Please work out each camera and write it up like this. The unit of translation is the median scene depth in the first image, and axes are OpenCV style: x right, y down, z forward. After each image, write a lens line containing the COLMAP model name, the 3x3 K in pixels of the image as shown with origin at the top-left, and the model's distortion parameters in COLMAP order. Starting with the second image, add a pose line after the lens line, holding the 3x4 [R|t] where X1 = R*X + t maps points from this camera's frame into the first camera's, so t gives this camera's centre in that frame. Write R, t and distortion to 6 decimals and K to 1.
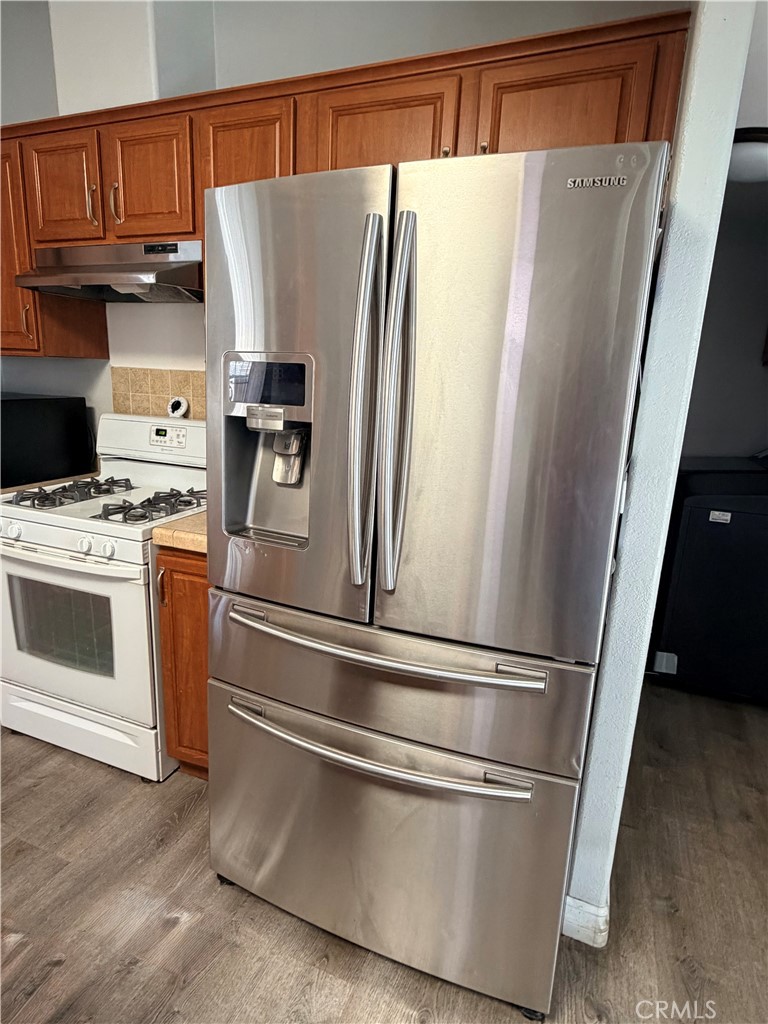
lens RADIAL K [[568.5, 0, 384.0], [0, 568.5, 512.0], [0, 0, 1]] dist [-0.000366, 0.000165]
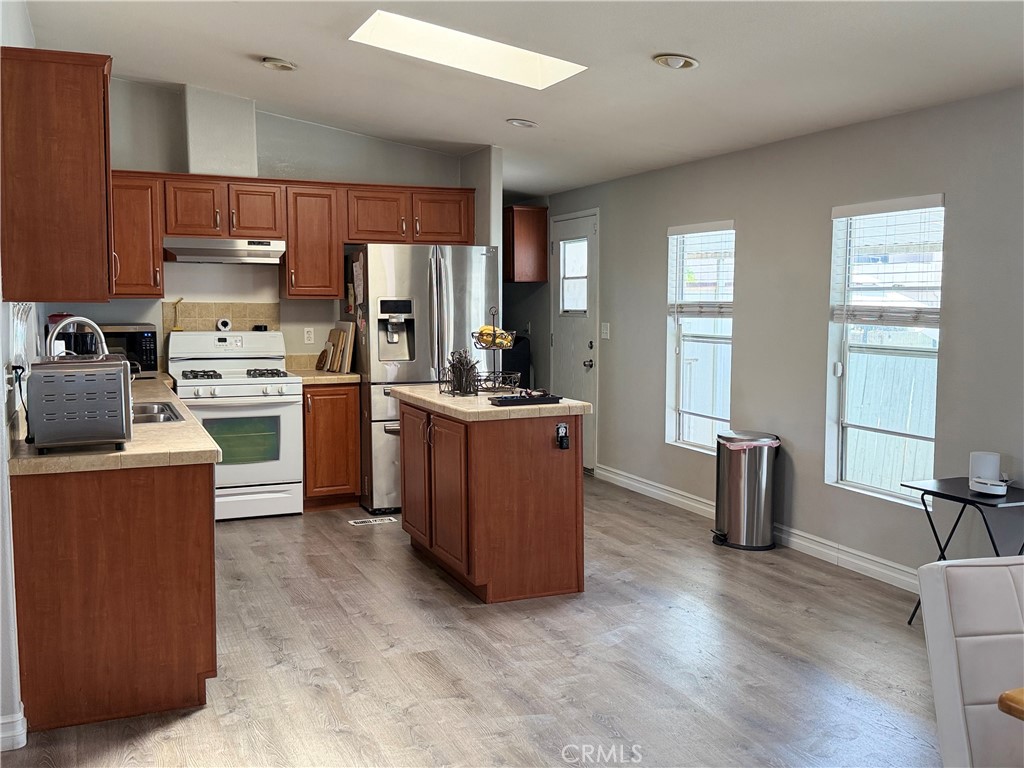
lens RADIAL K [[1001.4, 0, 512.0], [0, 1001.4, 384.0], [0, 0, 1]] dist [0.135214, -0.003781]
pose [[0.713605, -0.102738, 0.692974, -2.306049], [0.190119, 0.980466, -0.050418, 0.368754], [-0.674257, 0.167726, 0.719198, -2.088857]]
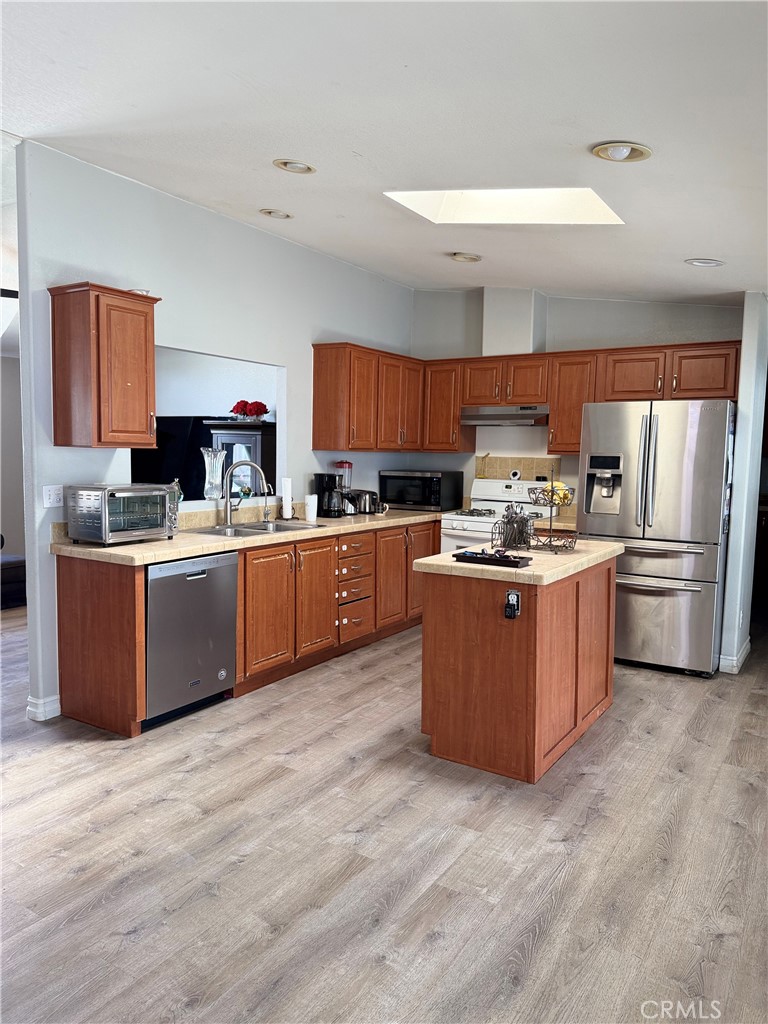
lens RADIAL K [[715.9, 0, 384.0], [0, 715.9, 512.0], [0, 0, 1]] dist [0.157812, -0.270223]
pose [[0.982056, -0.007539, -0.188440, -0.428981], [-0.020672, 0.988877, -0.147294, 0.435360], [0.187454, 0.148546, 0.970976, -2.034631]]
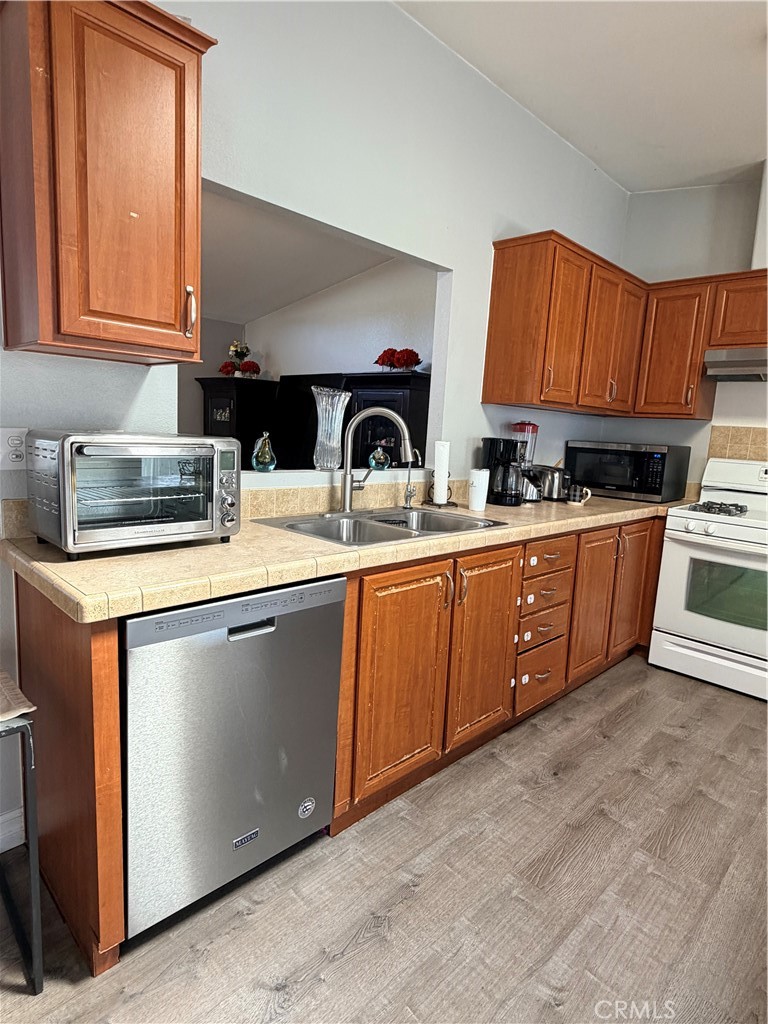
lens RADIAL K [[568.5, 0, 384.0], [0, 568.5, 512.0], [0, 0, 1]] dist [-0.000366, 0.000165]
pose [[0.918845, 0.065745, -0.389103, -0.887912], [-0.105510, 0.991056, -0.081702, 0.212206], [0.380251, 0.116126, 0.917564, -0.778410]]
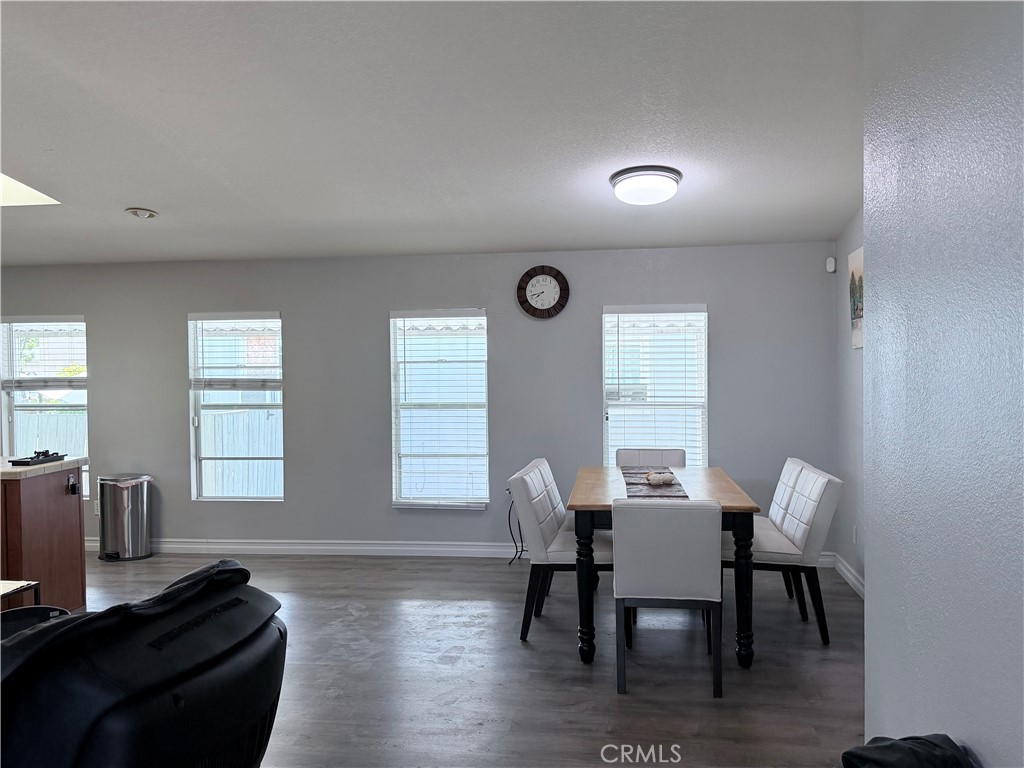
lens RADIAL K [[879.8, 0, 512.0], [0, 879.8, 384.0], [0, 0, 1]] dist [0.216541, -0.493256]
pose [[-0.219923, -0.067264, 0.973195, -3.623322], [0.227851, 0.966484, 0.118290, 0.056014], [-0.948534, 0.247759, -0.197226, -1.179977]]
